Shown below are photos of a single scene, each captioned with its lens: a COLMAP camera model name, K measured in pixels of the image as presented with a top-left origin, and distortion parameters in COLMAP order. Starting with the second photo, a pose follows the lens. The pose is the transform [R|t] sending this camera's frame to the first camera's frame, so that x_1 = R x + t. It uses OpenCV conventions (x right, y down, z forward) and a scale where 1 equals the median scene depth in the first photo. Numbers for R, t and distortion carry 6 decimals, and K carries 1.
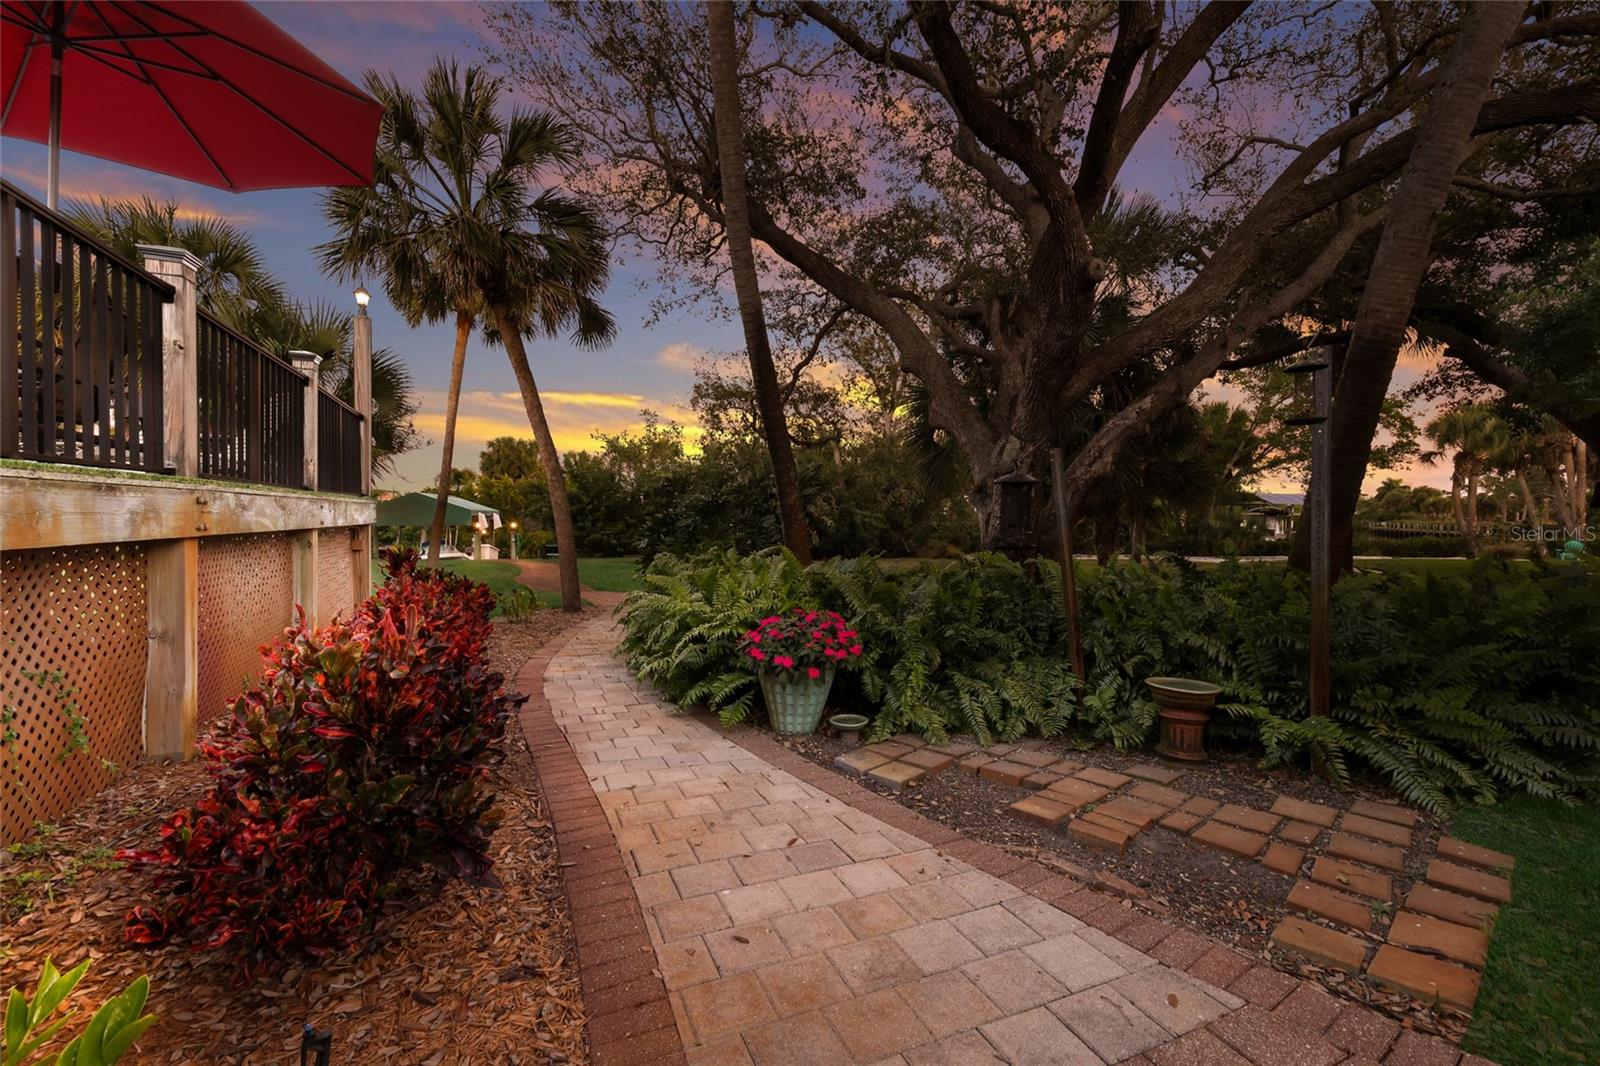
lens RADIAL K [[696.5, 0, 805.7], [0, 696.5, 531.0], [0, 0, 1]] dist [0.009914, 0.001113]
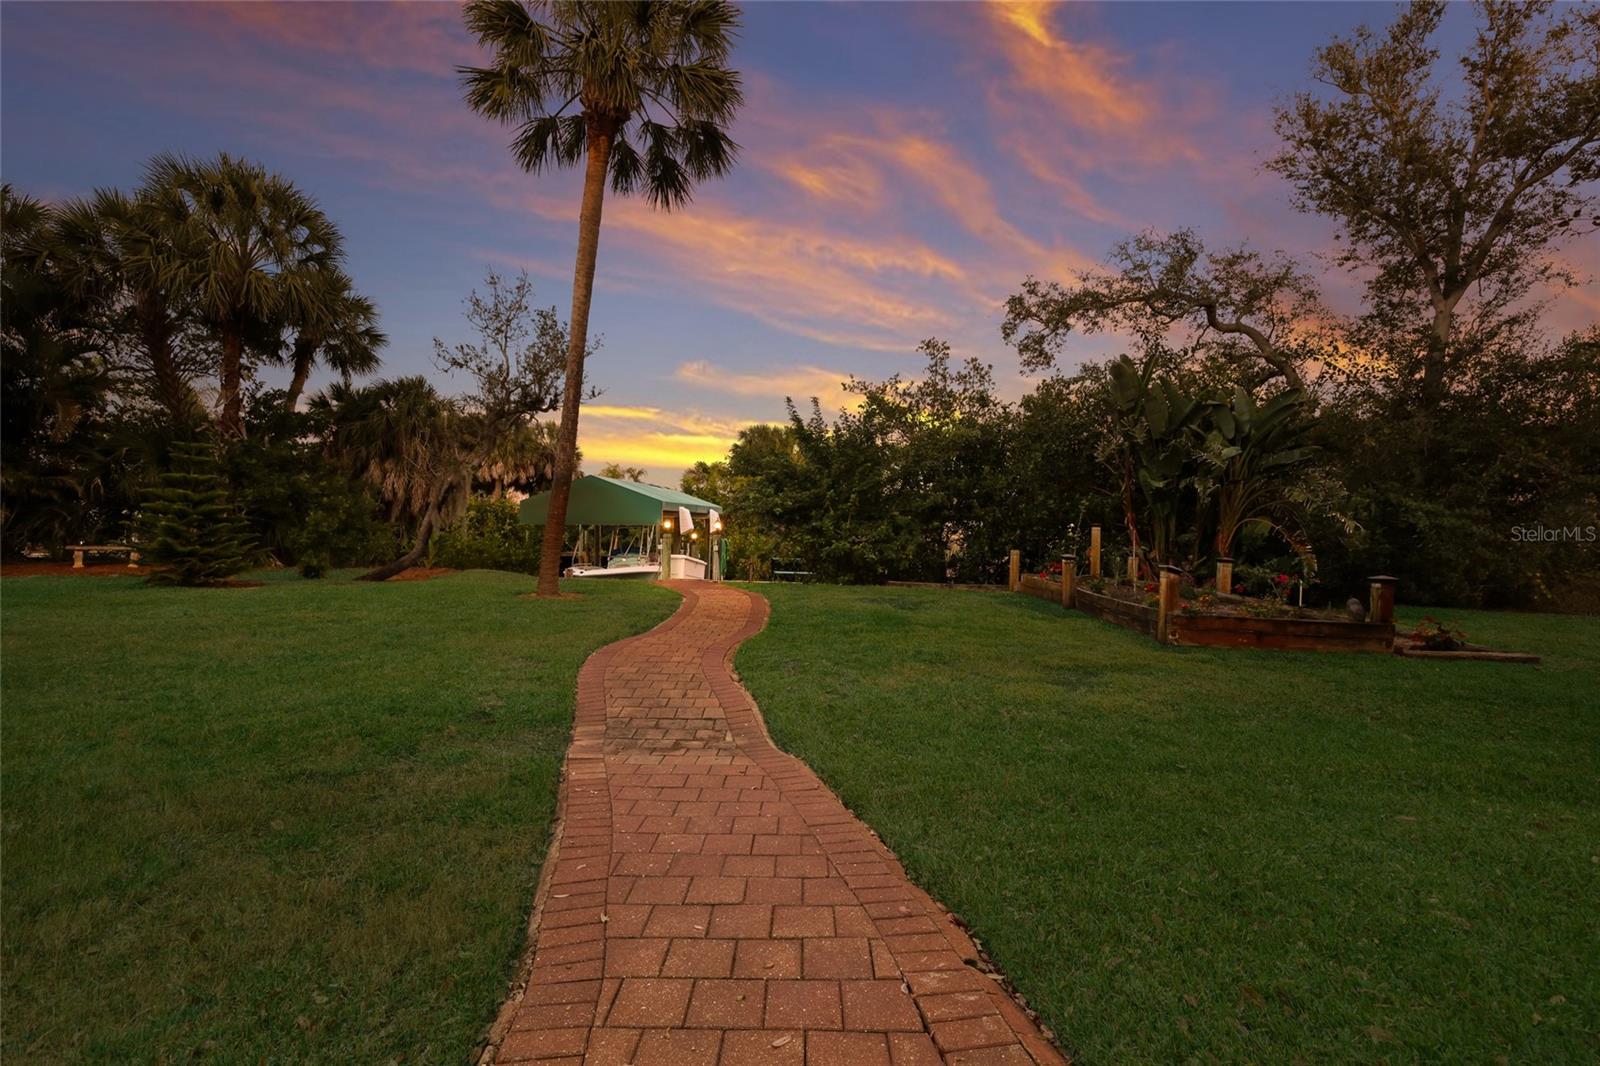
lens RADIAL K [[696.5, 0, 804.6], [0, 696.5, 541.5], [0, 0, 1]] dist [0.009914, 0.001113]
pose [[0.925716, 0.019132, -0.377734, -0.098050], [-0.019124, 0.999810, 0.003773, 0.001827], [0.377735, 0.003731, 0.925906, 0.399905]]
